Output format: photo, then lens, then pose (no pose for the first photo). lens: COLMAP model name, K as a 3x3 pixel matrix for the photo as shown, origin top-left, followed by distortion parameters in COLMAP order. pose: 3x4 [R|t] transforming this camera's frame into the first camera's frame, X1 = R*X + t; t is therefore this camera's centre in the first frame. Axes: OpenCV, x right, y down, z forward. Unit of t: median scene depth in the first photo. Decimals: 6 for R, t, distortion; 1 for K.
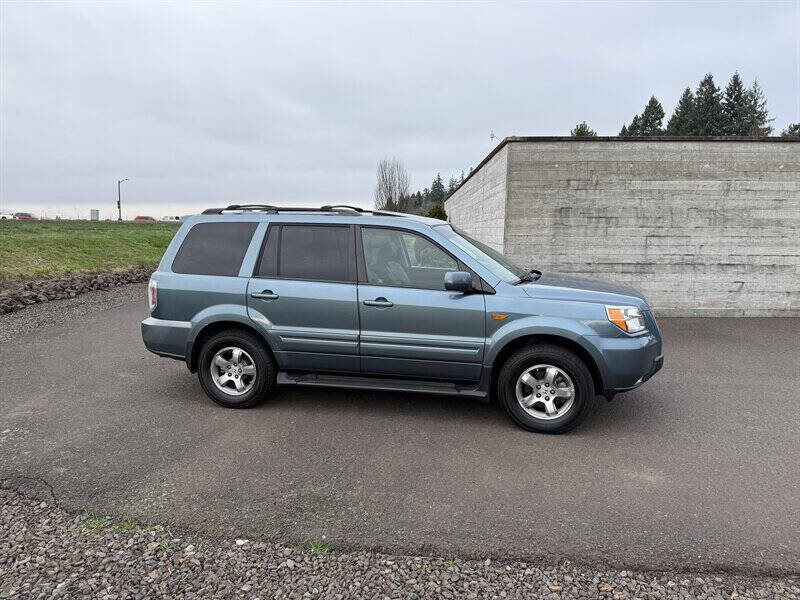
lens RADIAL K [[577.5, 0, 371.5], [0, 577.5, 302.0], [0, 0, 1]] dist [0.082661, -0.003314]
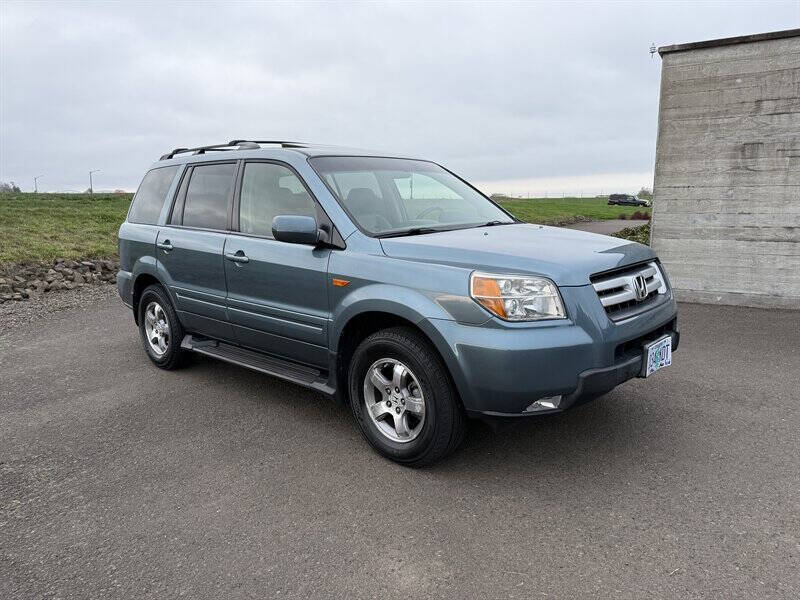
lens RADIAL K [[562.3, 0, 387.6], [0, 562.3, 309.0], [0, 0, 1]] dist [0.041735, -0.053718]
pose [[0.872070, 0.075928, -0.483455, 0.377516], [-0.049295, 0.996495, 0.067583, 0.005988], [0.486892, -0.035105, 0.872756, 0.284524]]
